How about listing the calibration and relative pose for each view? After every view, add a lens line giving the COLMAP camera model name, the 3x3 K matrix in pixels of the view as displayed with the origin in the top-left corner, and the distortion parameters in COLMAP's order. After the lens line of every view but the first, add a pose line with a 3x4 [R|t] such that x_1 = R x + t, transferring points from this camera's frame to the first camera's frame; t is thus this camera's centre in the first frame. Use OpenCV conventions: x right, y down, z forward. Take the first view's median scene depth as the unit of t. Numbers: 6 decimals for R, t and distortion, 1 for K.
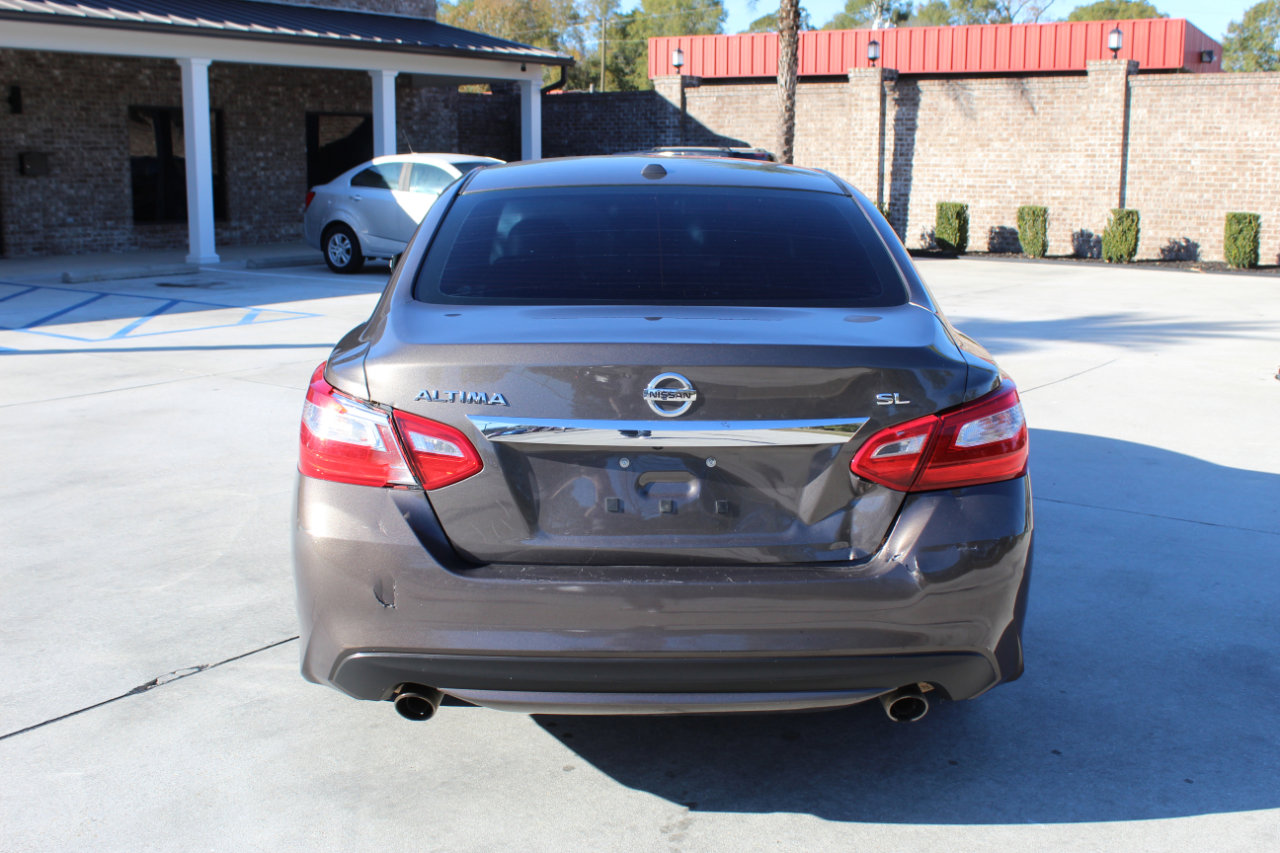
lens RADIAL K [[1416.9, 0, 643.4], [0, 1416.9, 426.0], [0, 0, 1]] dist [-0.071129, 0.000000]
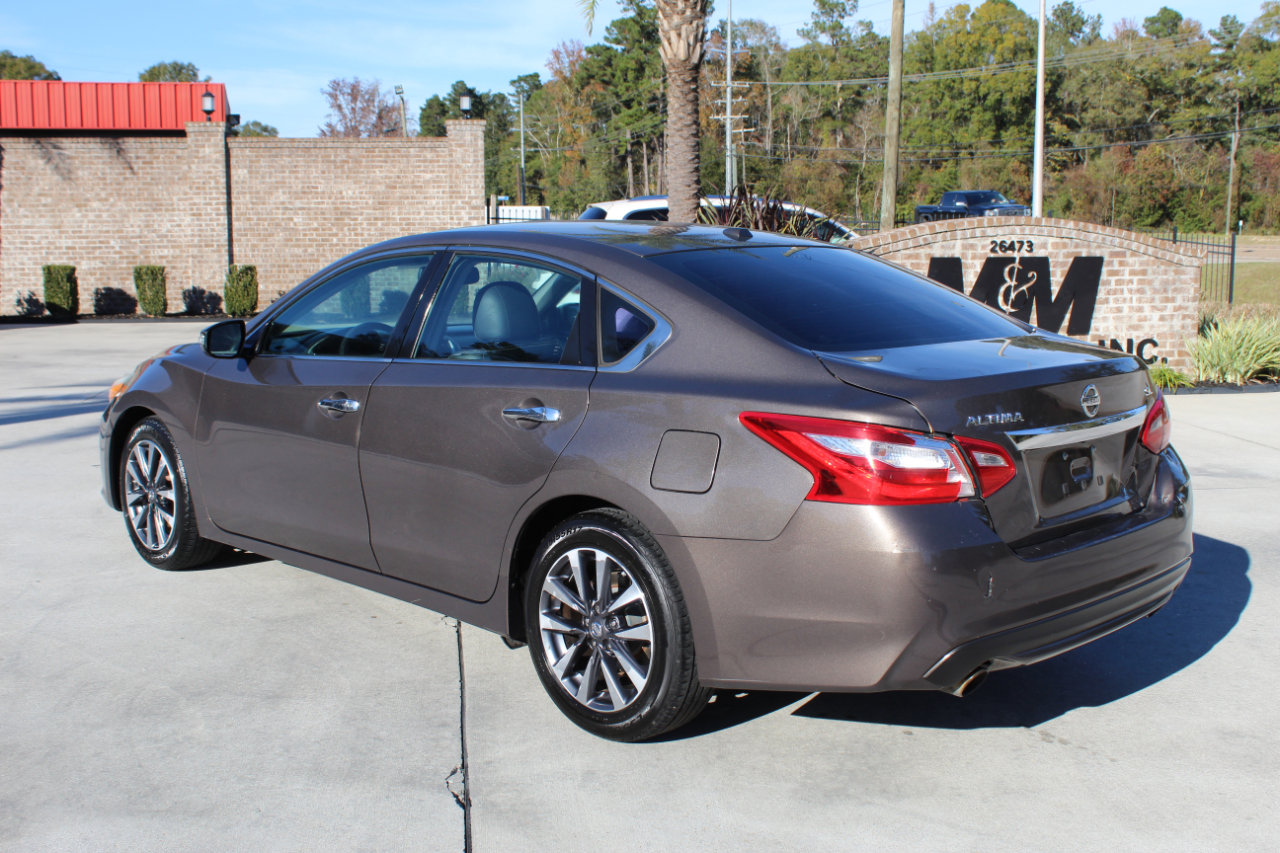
lens RADIAL K [[1416.9, 0, 650.7], [0, 1416.9, 424.2], [0, 0, 1]] dist [-0.071129, 0.000000]
pose [[0.718177, -0.102078, 0.688332, -0.168728], [0.130182, 0.991427, 0.011200, -0.009742], [-0.683574, 0.081564, 0.725309, 0.044397]]
